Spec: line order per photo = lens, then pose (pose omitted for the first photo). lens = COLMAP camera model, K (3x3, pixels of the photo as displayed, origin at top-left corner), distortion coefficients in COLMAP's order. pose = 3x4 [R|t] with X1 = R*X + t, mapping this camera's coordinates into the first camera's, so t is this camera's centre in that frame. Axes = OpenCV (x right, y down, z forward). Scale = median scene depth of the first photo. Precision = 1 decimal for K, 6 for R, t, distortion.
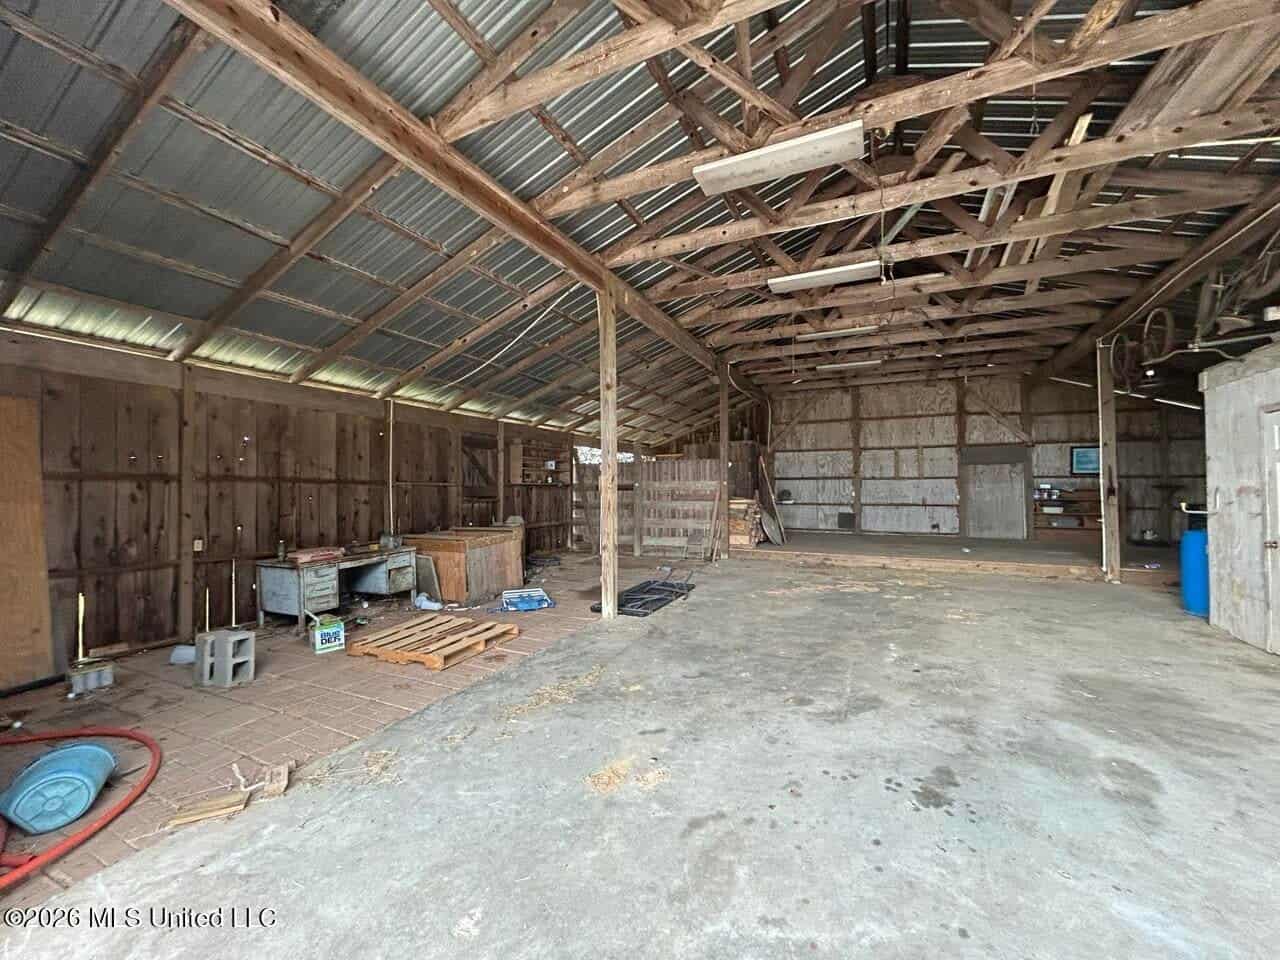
lens RADIAL K [[516.0, 0, 642.5], [0, 516.0, 482.8], [0, 0, 1]] dist [0.006692, -0.000864]
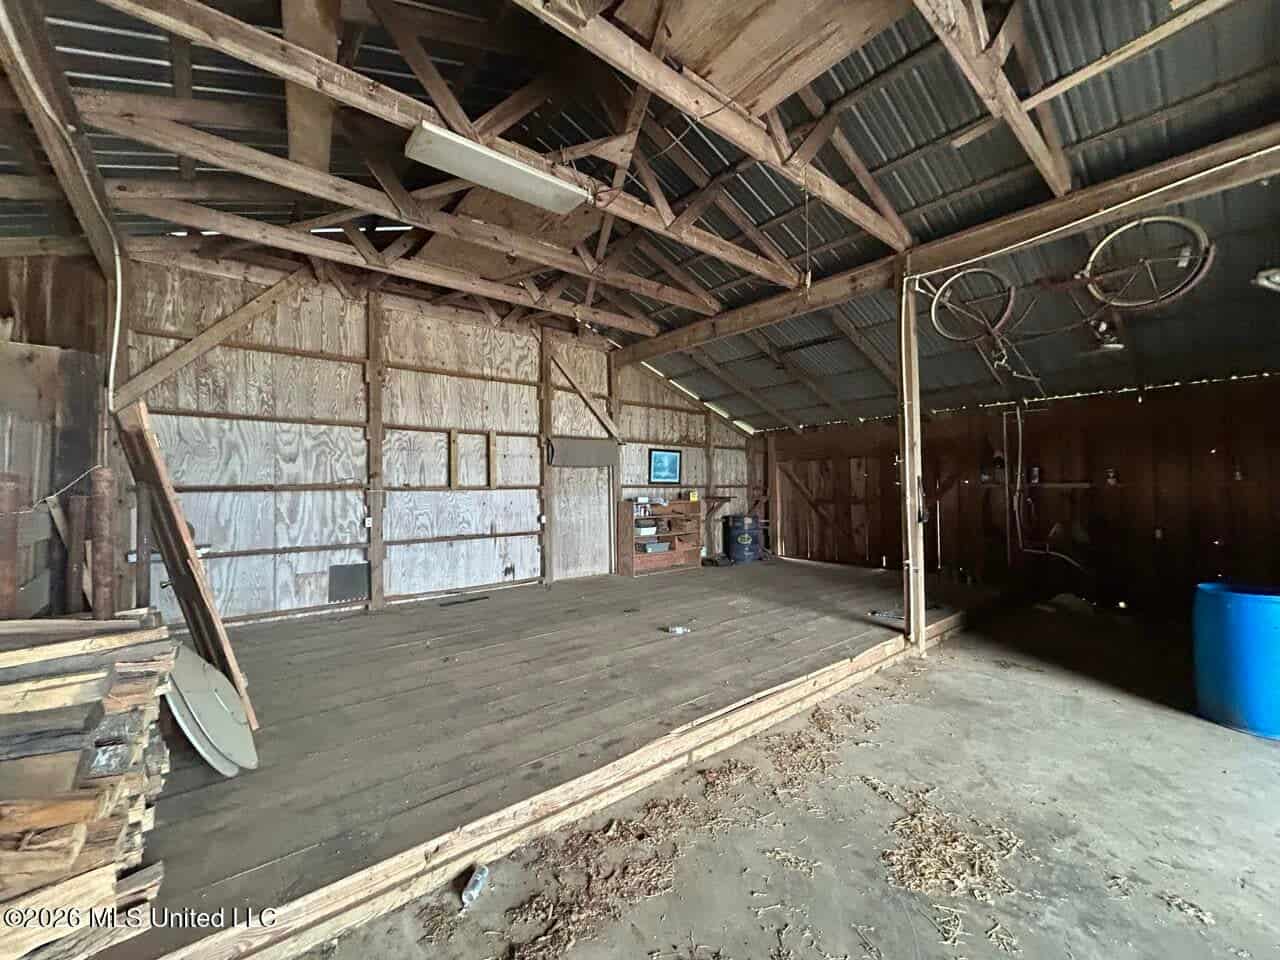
lens RADIAL K [[516.0, 0, 640.5], [0, 516.0, 476.3], [0, 0, 1]] dist [0.006692, -0.000864]
pose [[0.438580, 0.018249, 0.898507, 0.105665], [-0.001640, 0.999808, -0.019506, -0.011227], [-0.898691, 0.007082, 0.438526, 0.609399]]
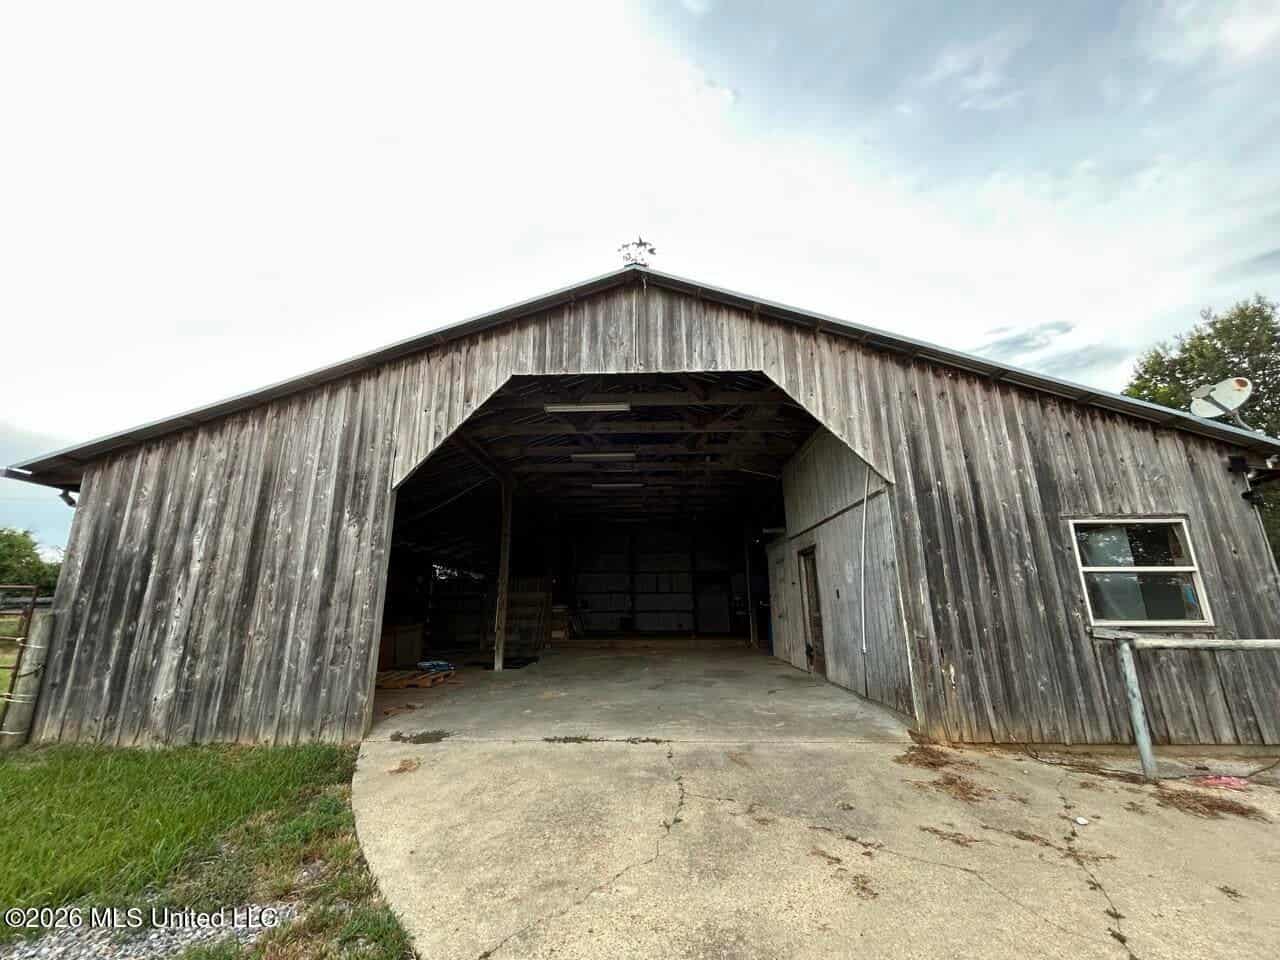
lens RADIAL K [[516.0, 0, 632.4], [0, 516.0, 475.5], [0, 0, 1]] dist [0.006692, -0.000864]
pose [[0.923152, 0.094313, 0.372686, -0.164723], [-0.002283, 0.970768, -0.240010, 0.020480], [-0.384428, 0.220715, 0.896382, -0.391491]]
